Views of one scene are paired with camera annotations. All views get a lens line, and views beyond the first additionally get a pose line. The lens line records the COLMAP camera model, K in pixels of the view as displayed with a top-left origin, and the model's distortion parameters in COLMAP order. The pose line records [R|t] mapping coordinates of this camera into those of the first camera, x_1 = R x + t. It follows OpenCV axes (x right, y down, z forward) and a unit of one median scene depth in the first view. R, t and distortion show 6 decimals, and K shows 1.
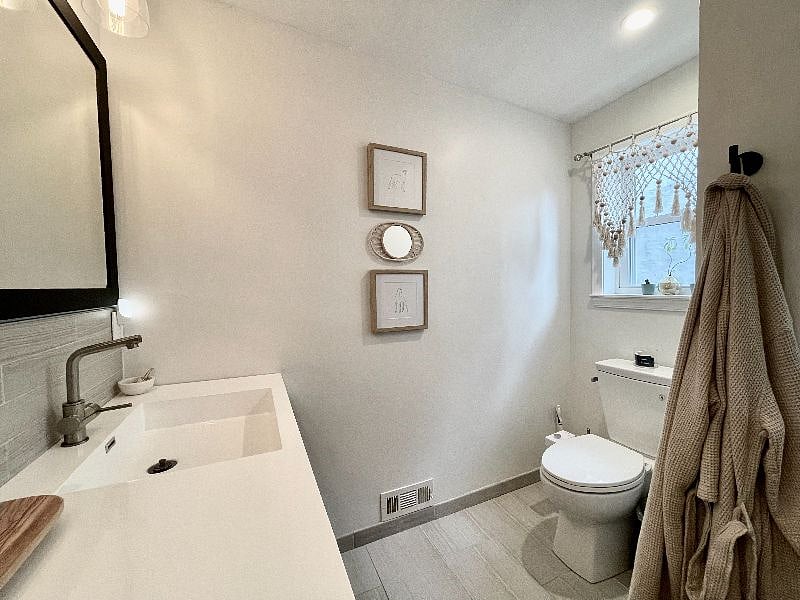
lens RADIAL K [[316.6, 0, 399.8], [0, 316.6, 301.2], [0, 0, 1]] dist [-0.001357, -0.000036]
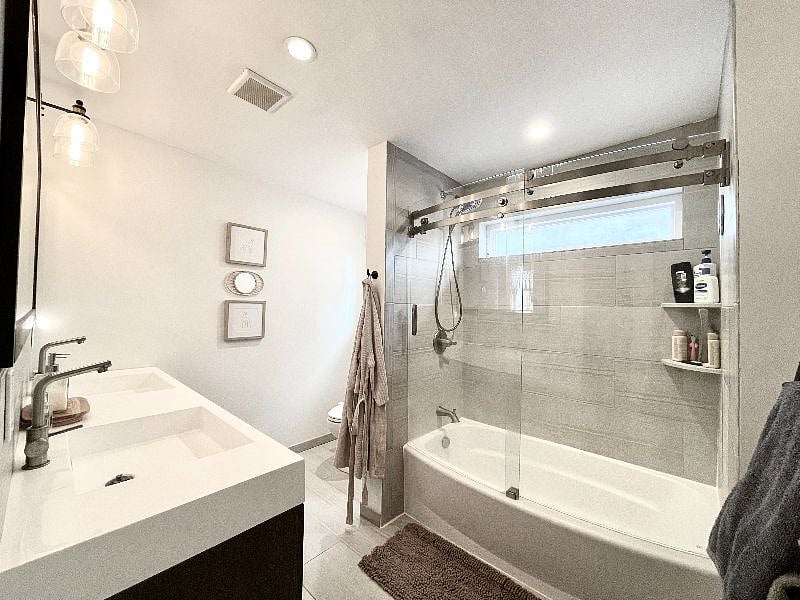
lens RADIAL K [[316.6, 0, 397.7], [0, 316.6, 300.1], [0, 0, 1]] dist [-0.001357, -0.000036]
pose [[0.919192, 0.039552, 0.391819, 0.076264], [-0.015257, 0.997773, -0.064927, -0.009358], [-0.393514, 0.053702, 0.917749, -0.764508]]
